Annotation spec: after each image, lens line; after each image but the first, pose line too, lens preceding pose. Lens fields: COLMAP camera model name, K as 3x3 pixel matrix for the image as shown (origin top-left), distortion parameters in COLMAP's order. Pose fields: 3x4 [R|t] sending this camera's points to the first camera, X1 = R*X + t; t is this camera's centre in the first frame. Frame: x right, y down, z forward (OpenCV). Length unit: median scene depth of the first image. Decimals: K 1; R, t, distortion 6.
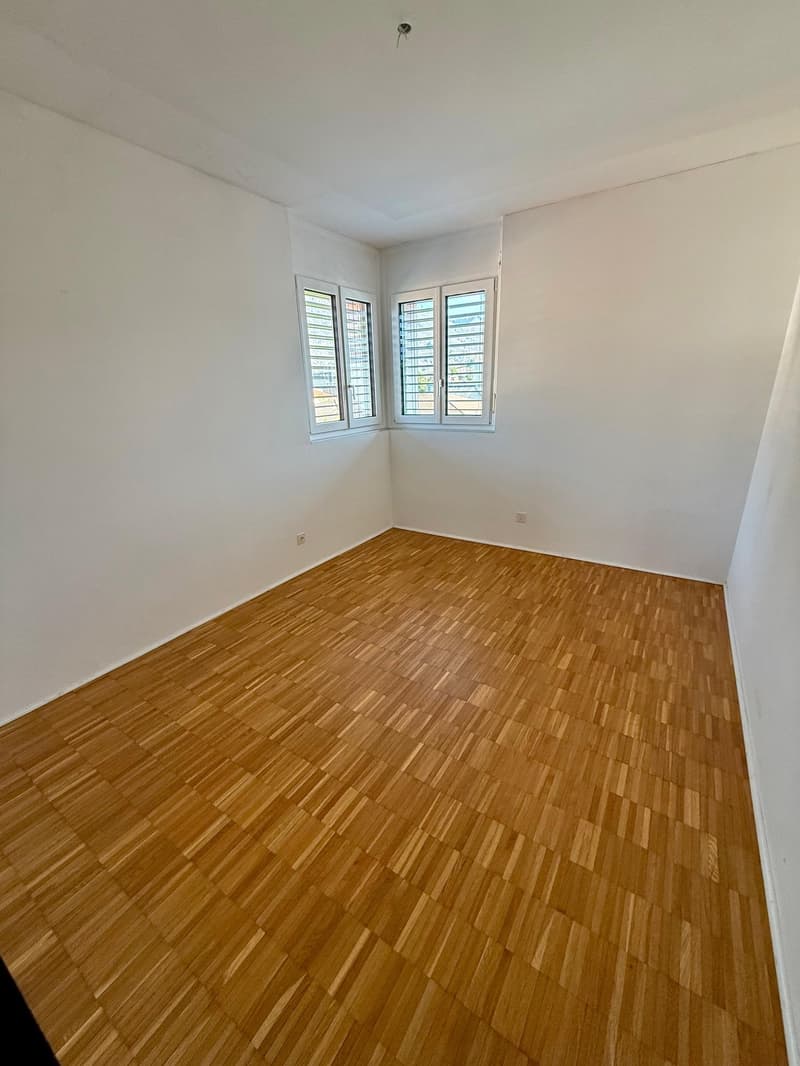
lens RADIAL K [[425.3, 0, 397.3], [0, 425.3, 531.8], [0, 0, 1]] dist [-0.001667, 0.000408]
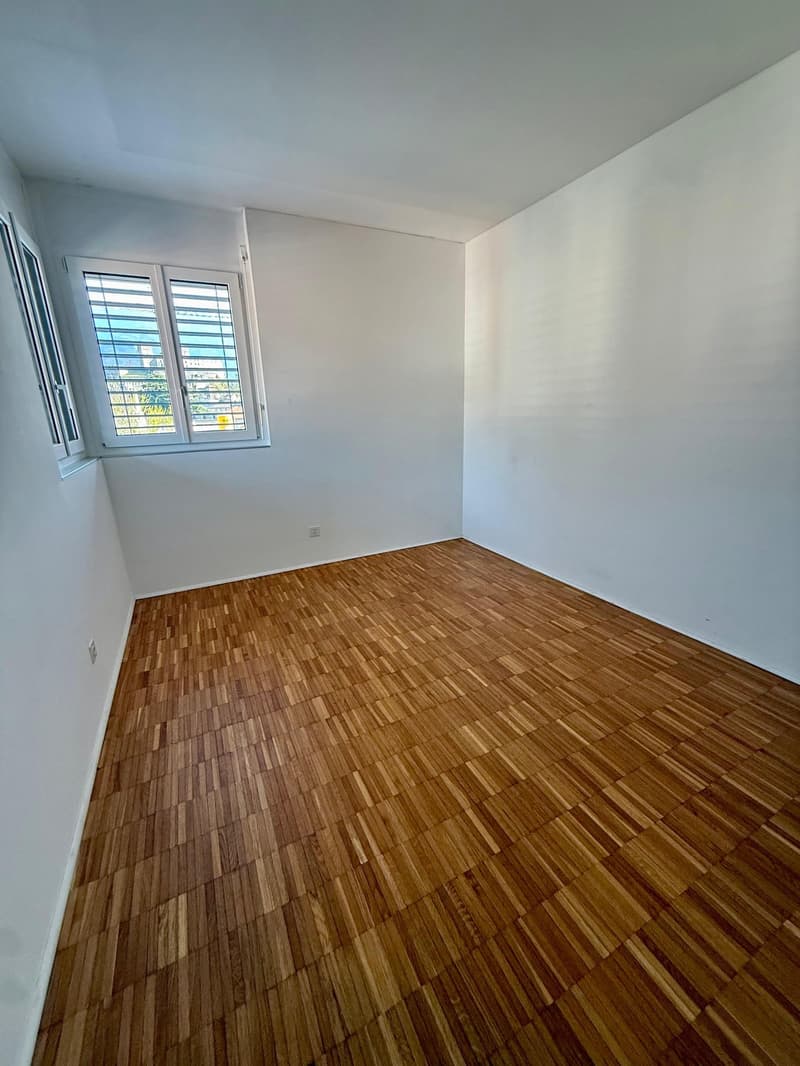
lens RADIAL K [[425.3, 0, 398.4], [0, 425.3, 533.1], [0, 0, 1]] dist [-0.001667, 0.000408]
pose [[0.500904, -0.228309, 0.834847, -0.589976], [0.294059, 0.952094, 0.083940, -0.078785], [-0.814018, 0.203448, 0.544044, 0.457889]]
